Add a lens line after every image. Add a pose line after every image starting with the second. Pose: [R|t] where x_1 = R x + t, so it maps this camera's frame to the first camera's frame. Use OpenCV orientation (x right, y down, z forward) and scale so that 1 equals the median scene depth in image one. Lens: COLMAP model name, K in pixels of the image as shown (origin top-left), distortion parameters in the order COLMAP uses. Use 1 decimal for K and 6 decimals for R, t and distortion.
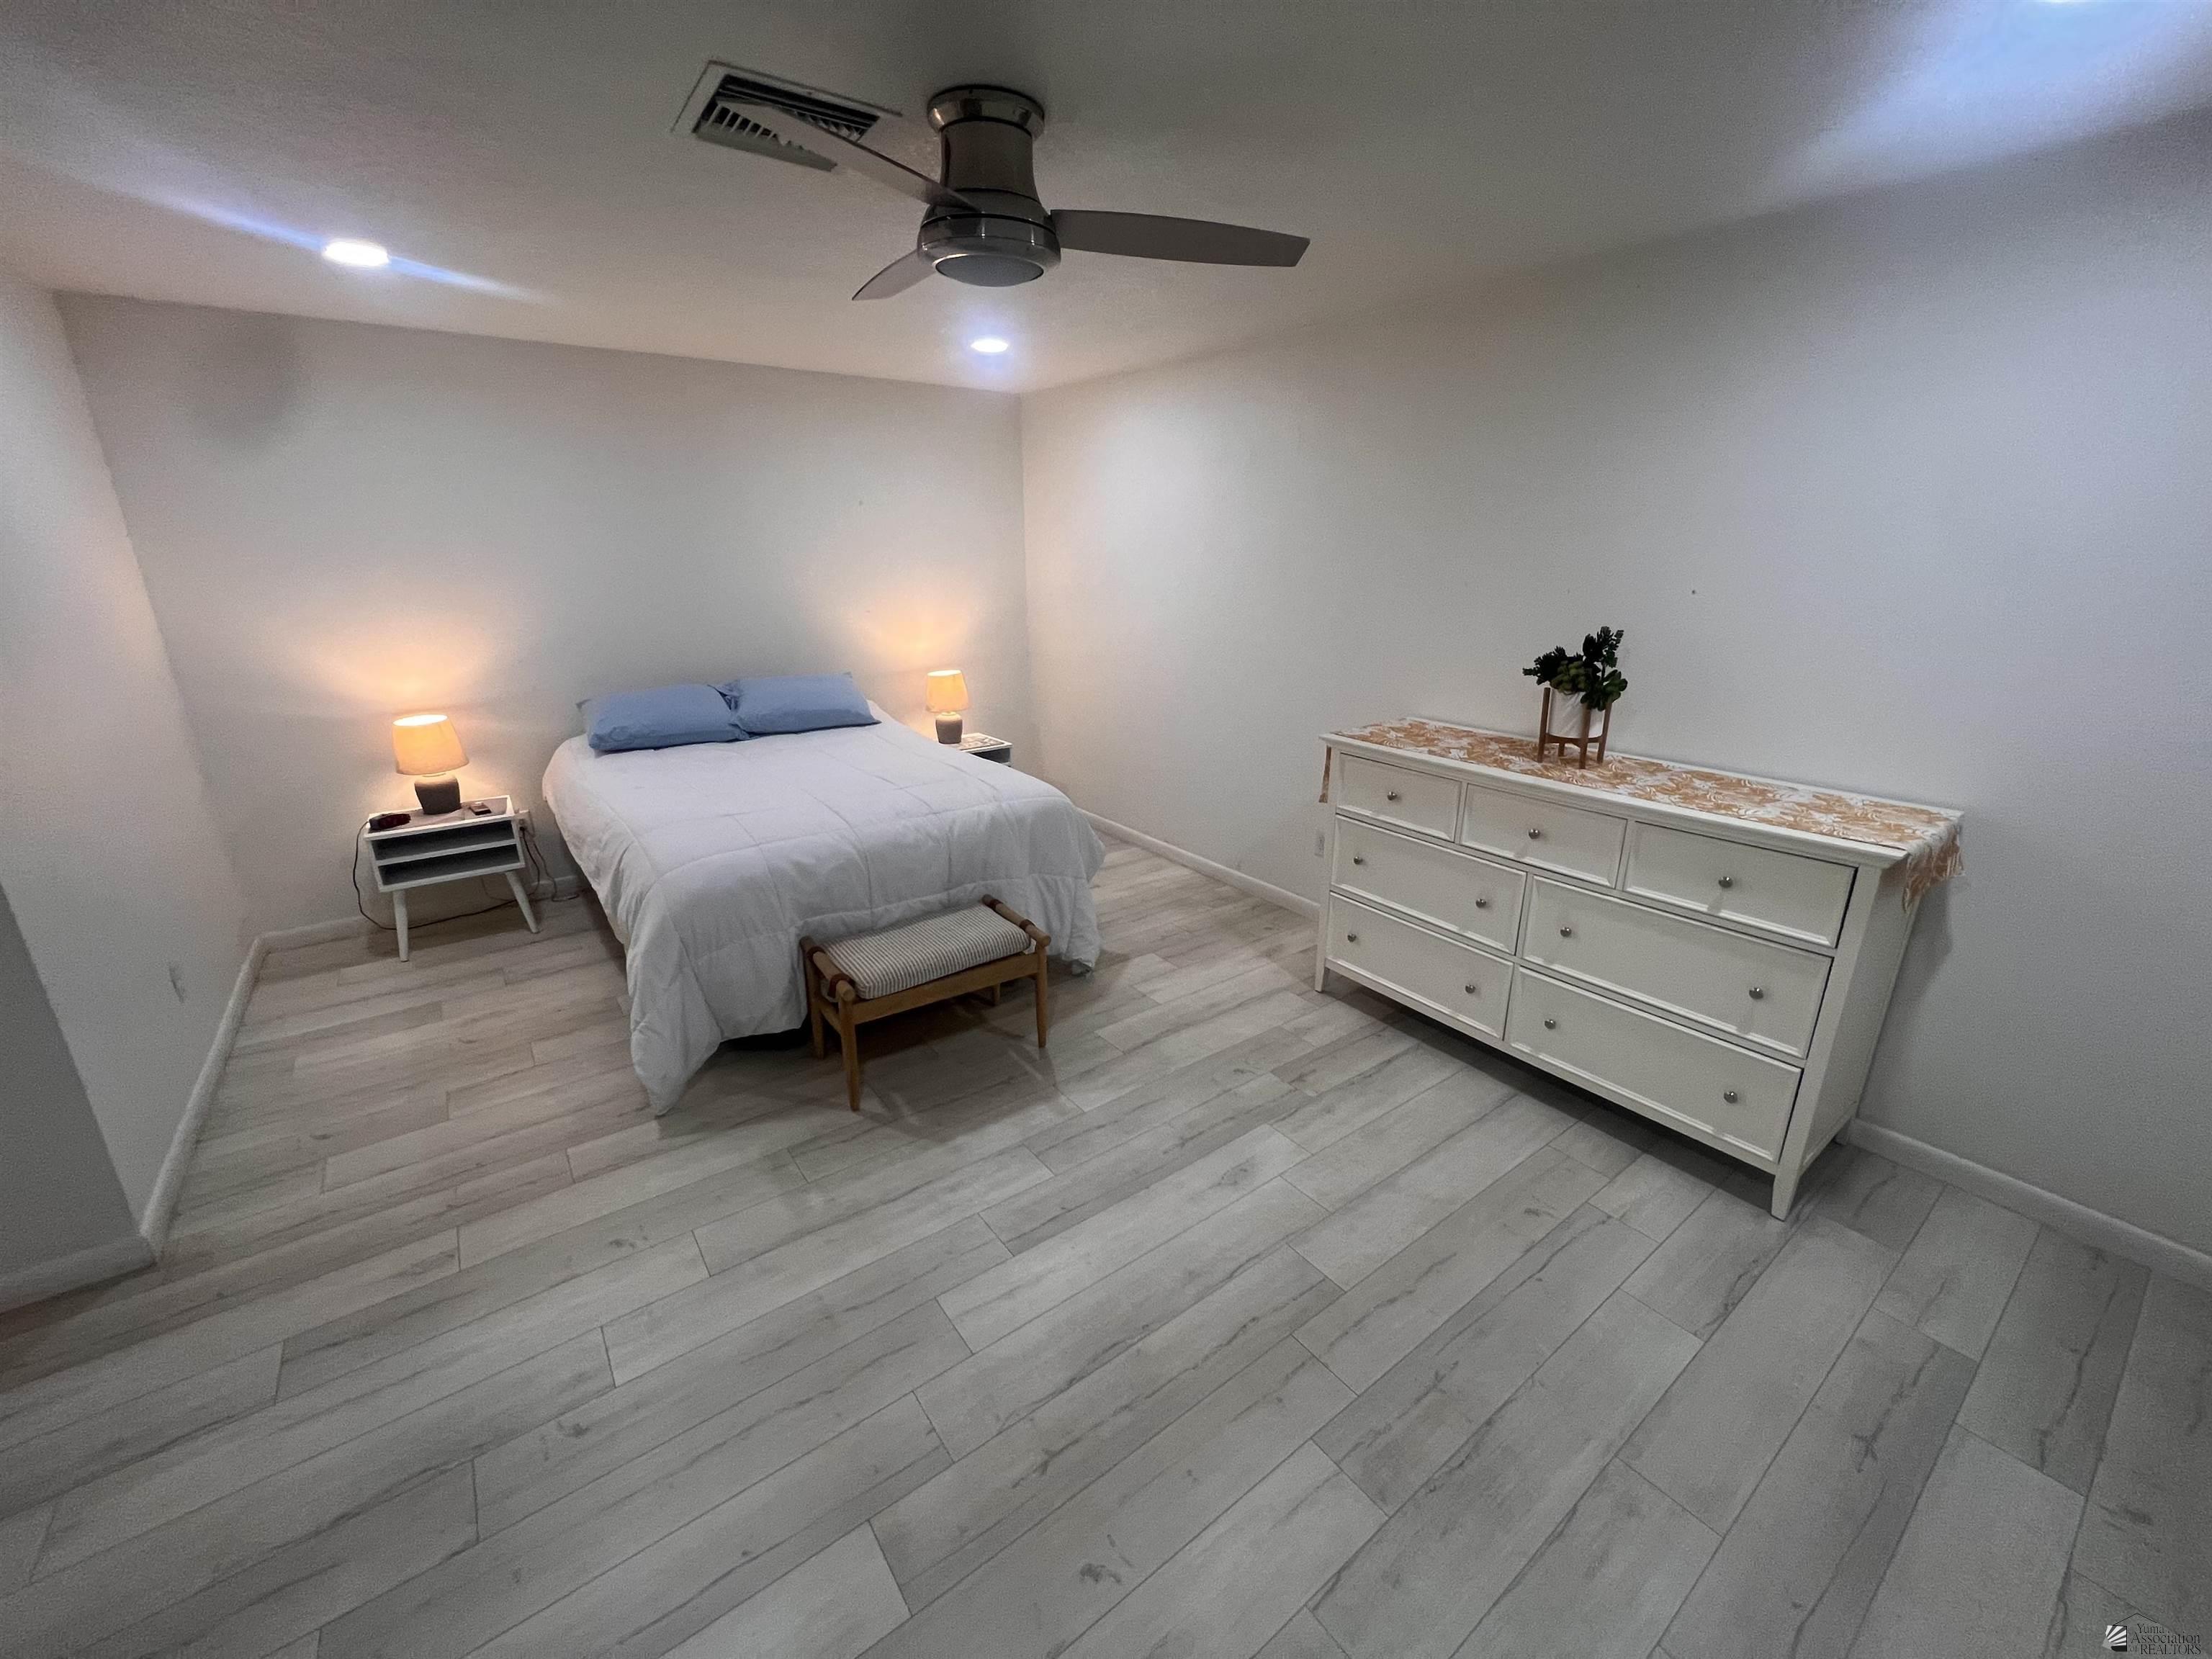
lens RADIAL K [[885.7, 0, 1104.0], [0, 885.7, 824.1], [0, 0, 1]] dist [-0.002276, 0.000277]
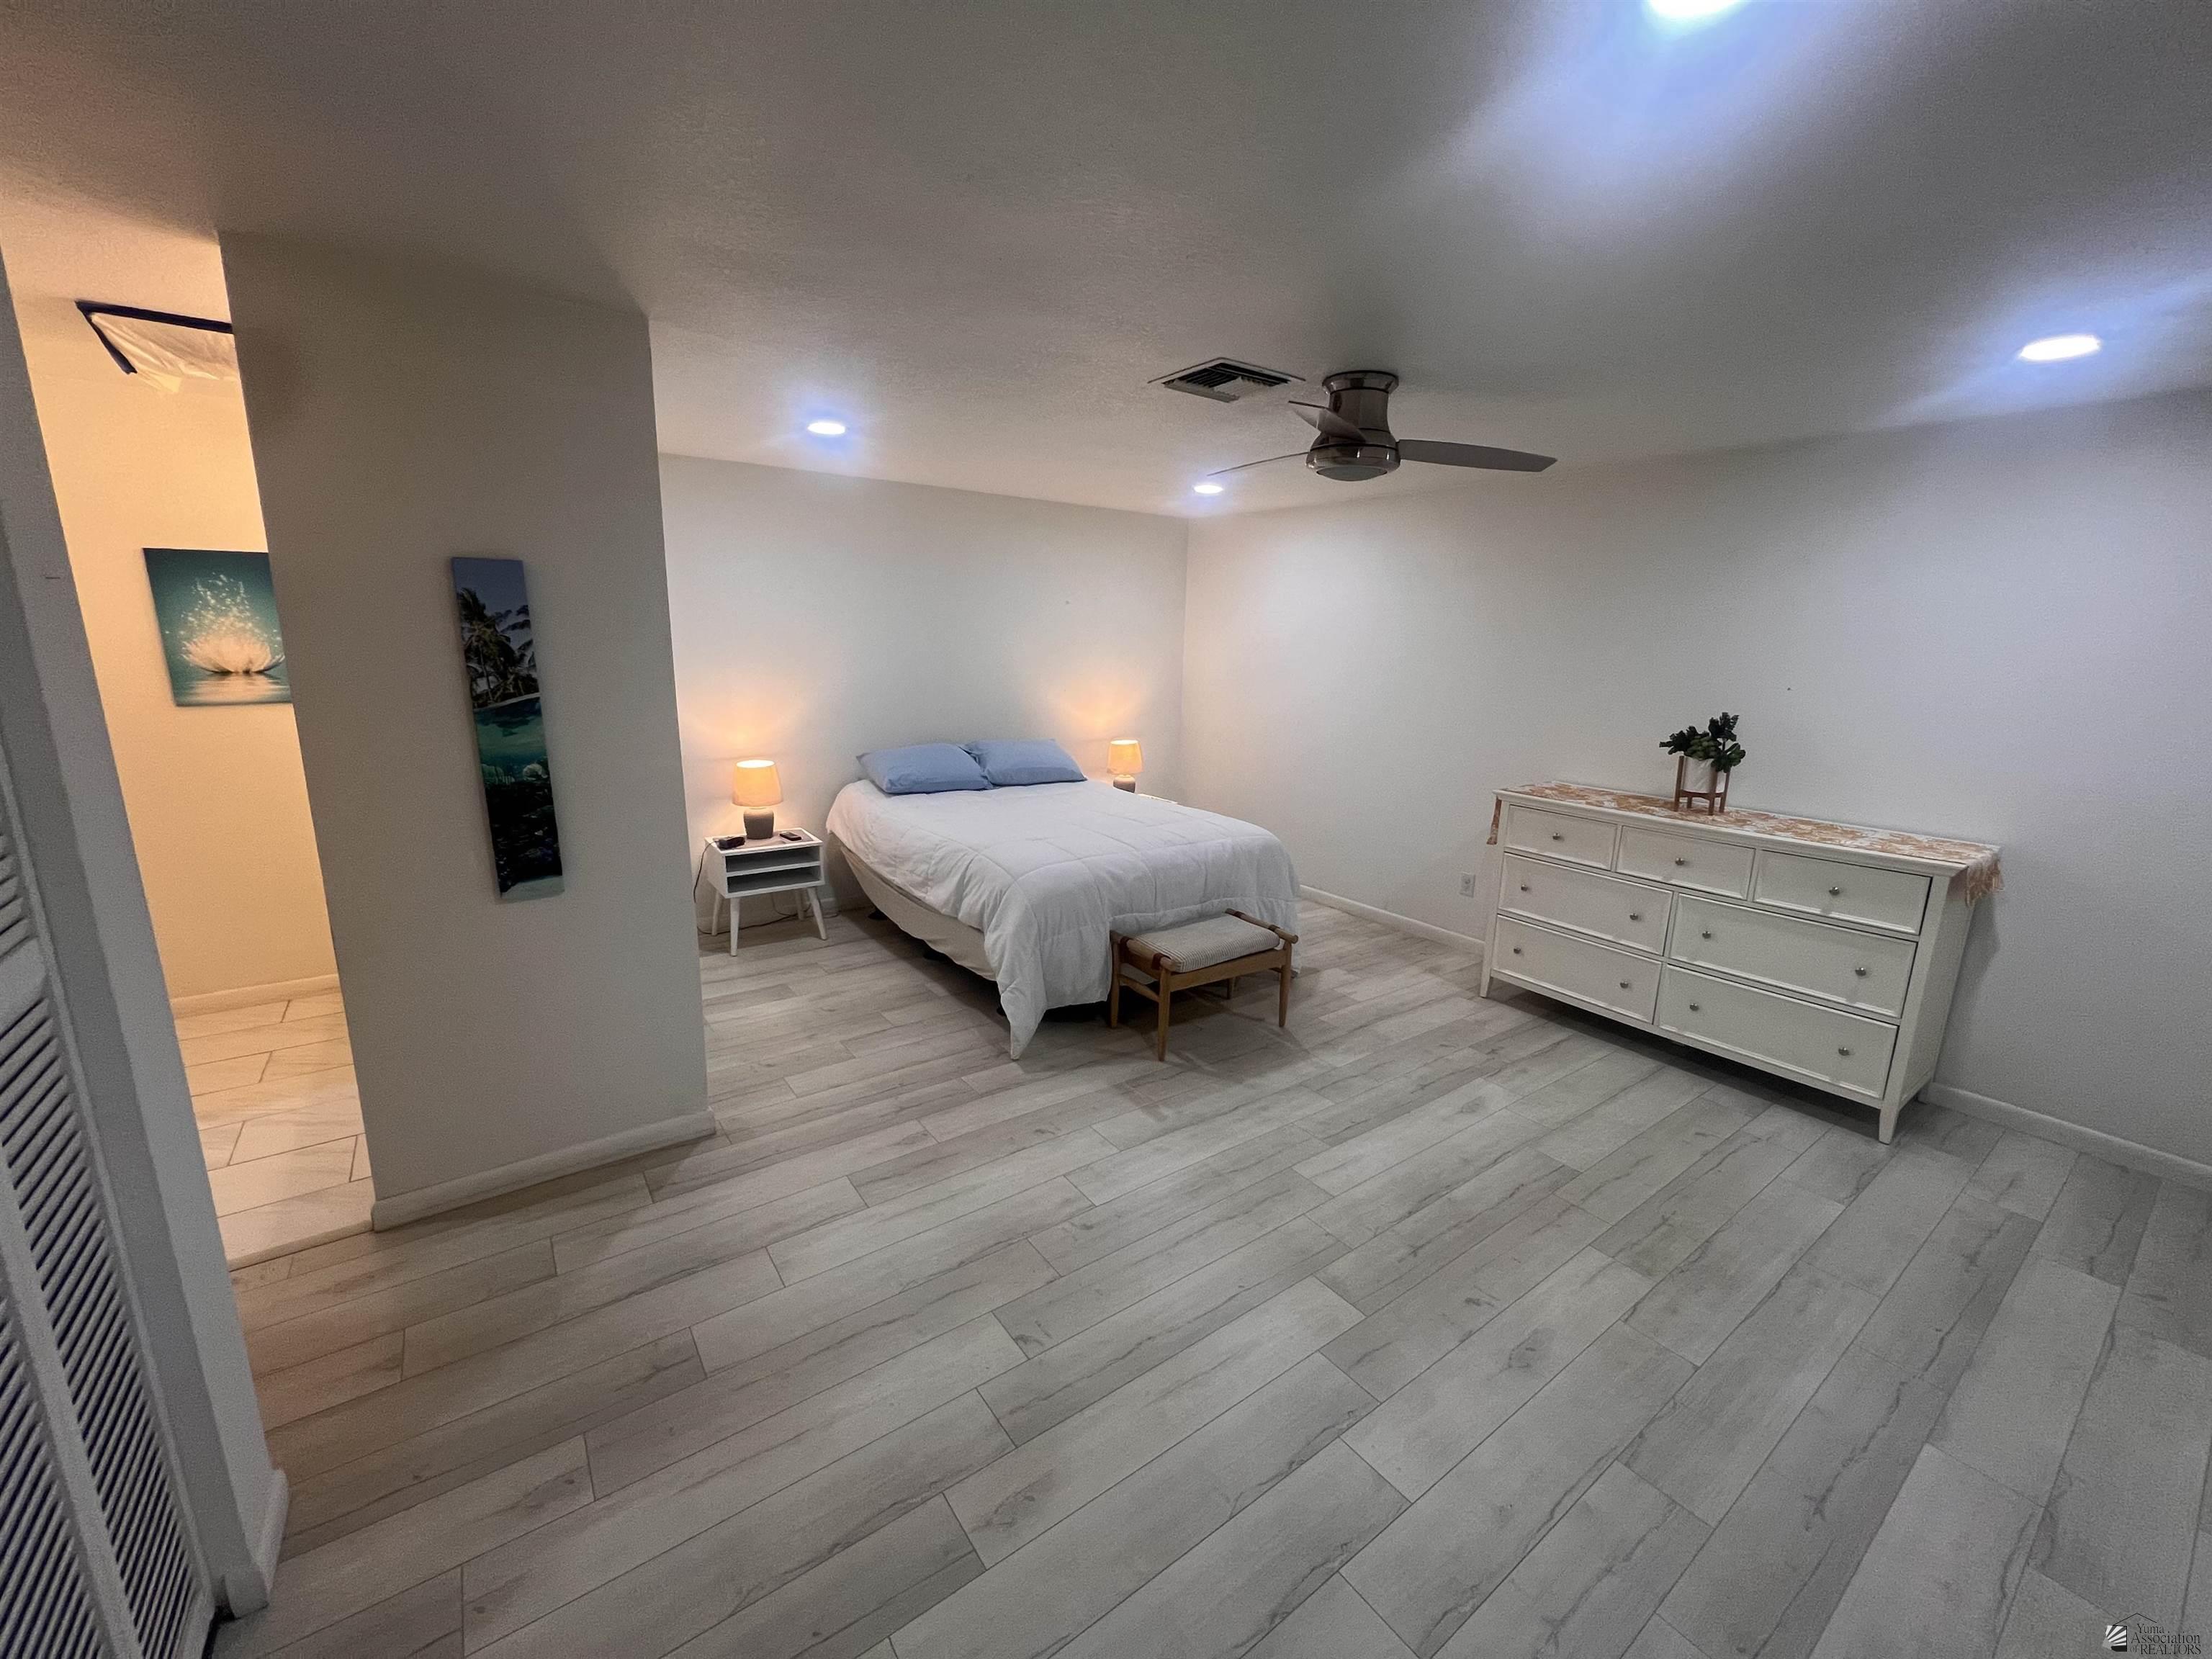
lens RADIAL K [[885.7, 0, 1104.0], [0, 885.7, 824.1], [0, 0, 1]] dist [-0.002276, 0.000277]
pose [[0.999608, 0.027310, -0.006162, -0.380261], [-0.027779, 0.994918, -0.096784, 0.107765], [0.003487, 0.096917, 0.995286, -0.347401]]
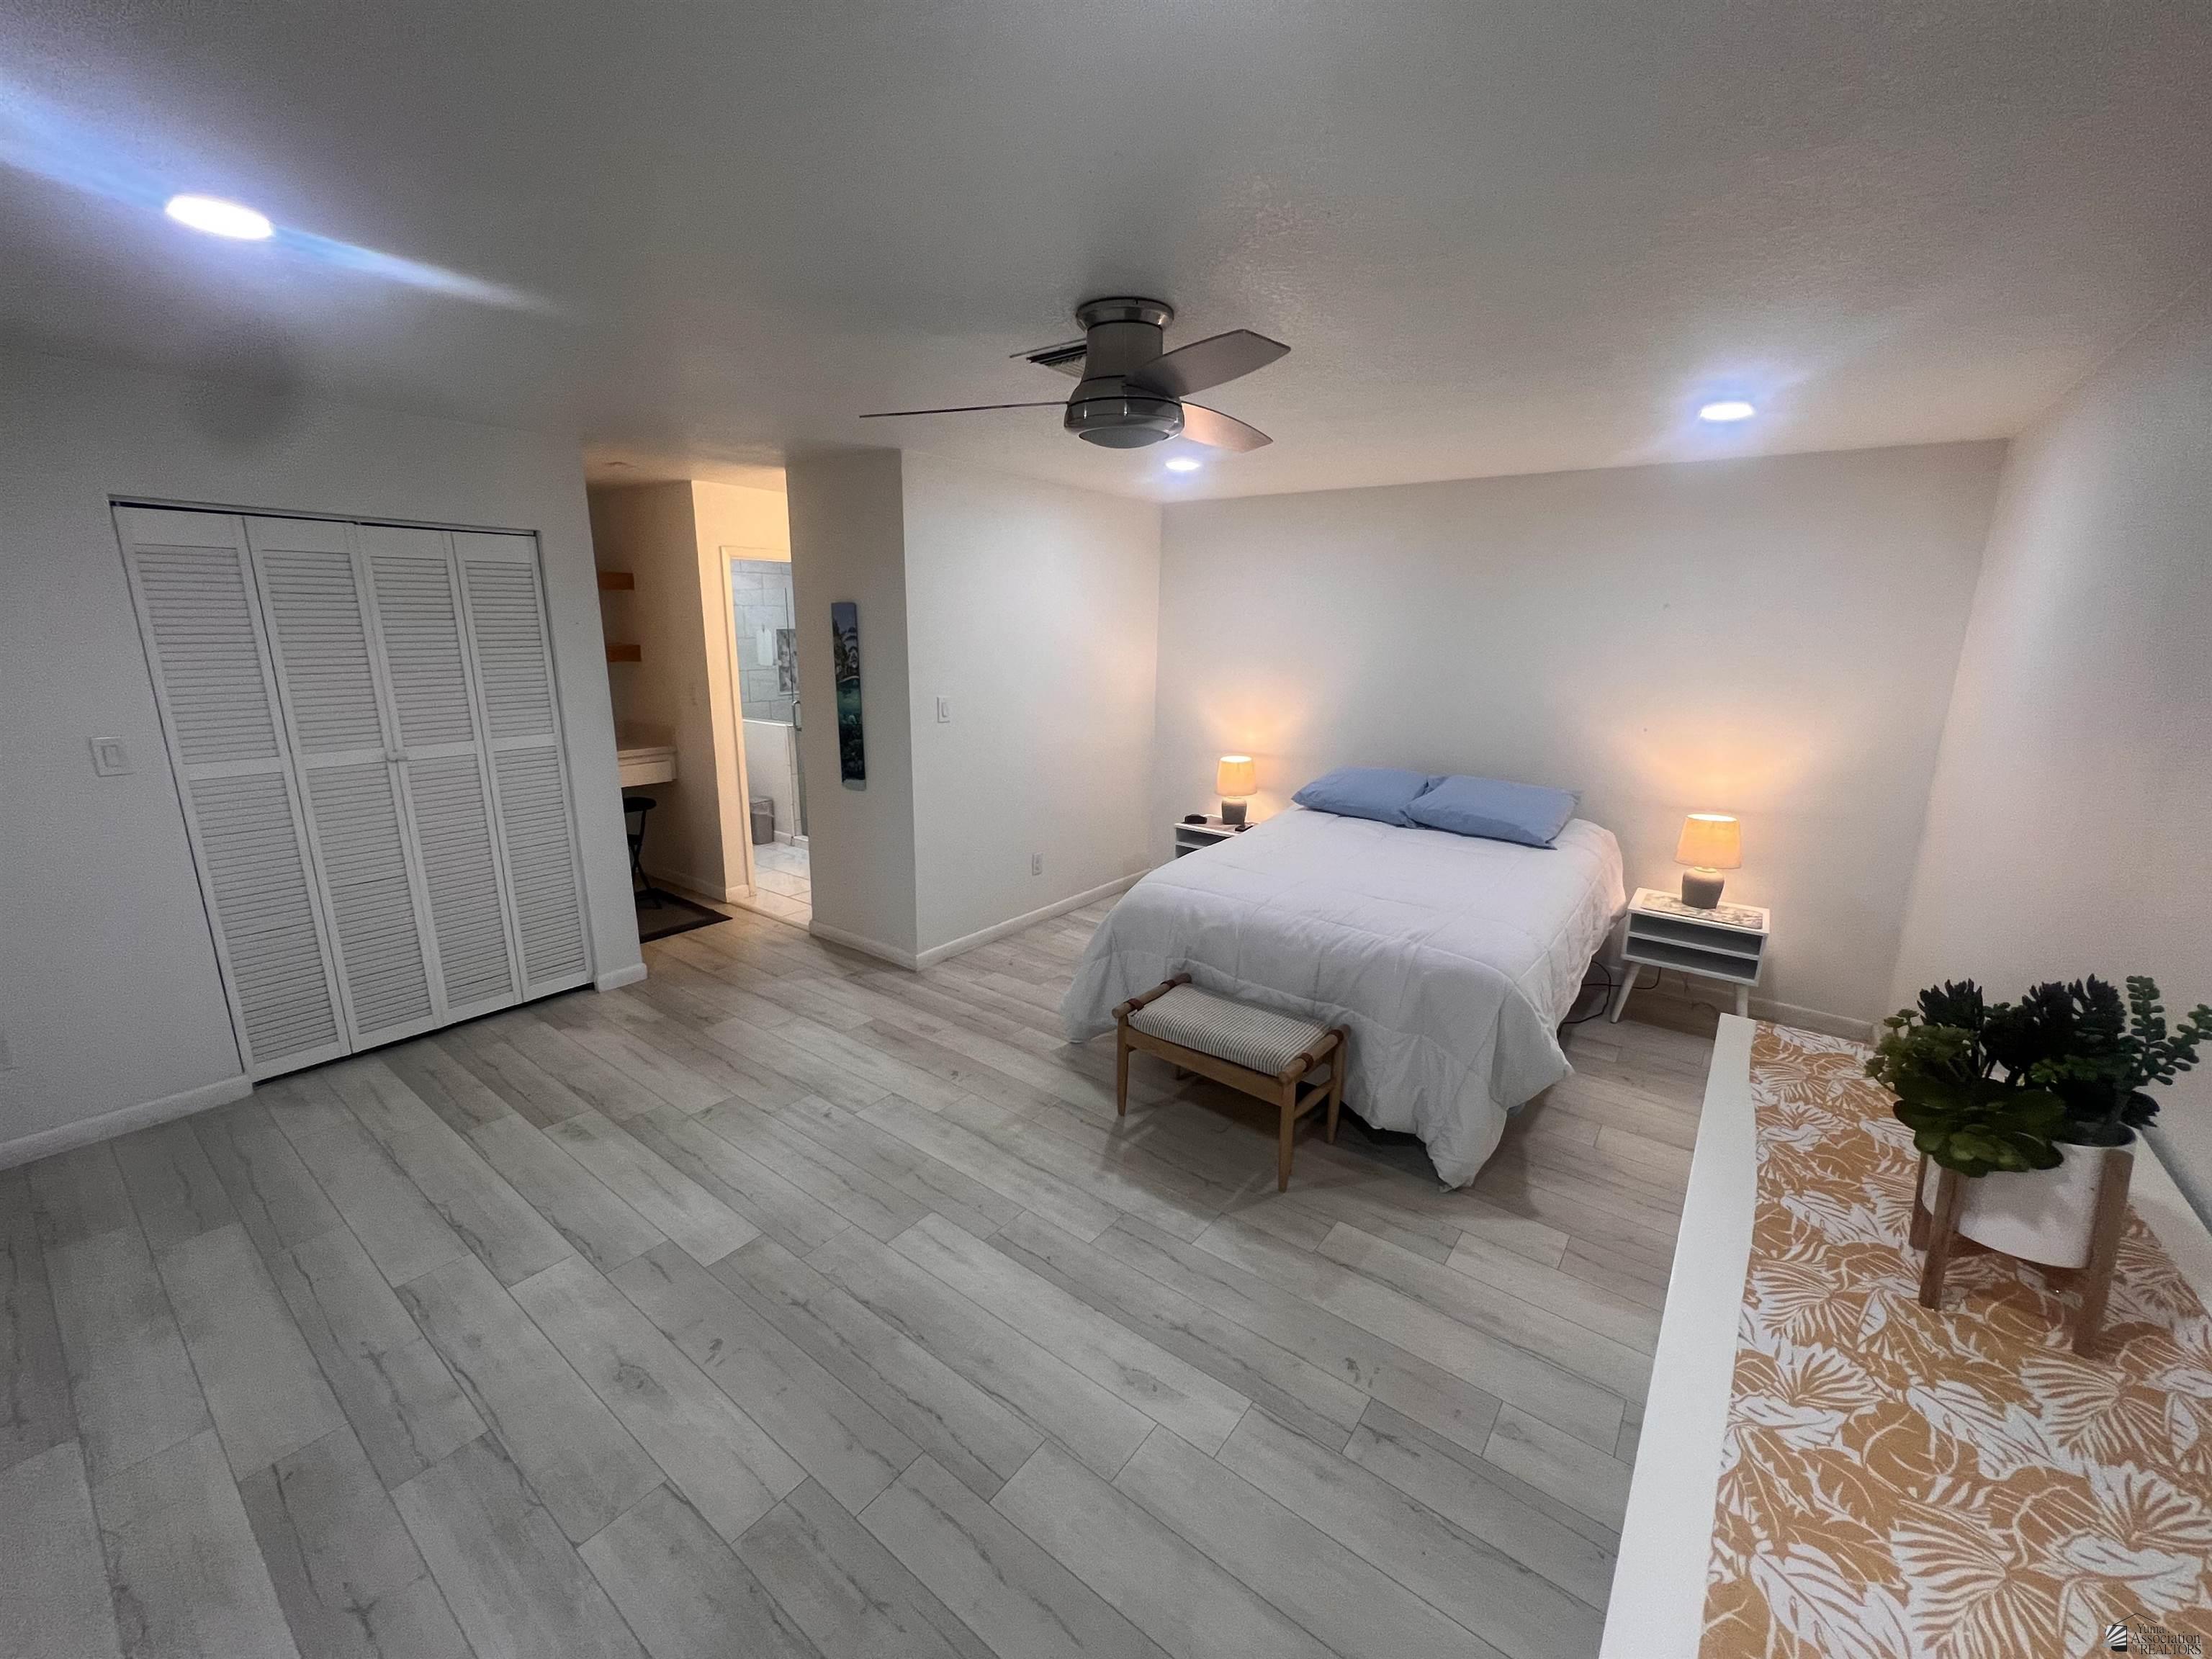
lens RADIAL K [[885.7, 0, 1104.0], [0, 885.7, 824.1], [0, 0, 1]] dist [-0.002276, 0.000277]
pose [[0.278034, 0.220584, -0.934901, 0.764991], [-0.306705, 0.942716, 0.131215, -0.201045], [0.910290, 0.250257, 0.329762, 0.505777]]
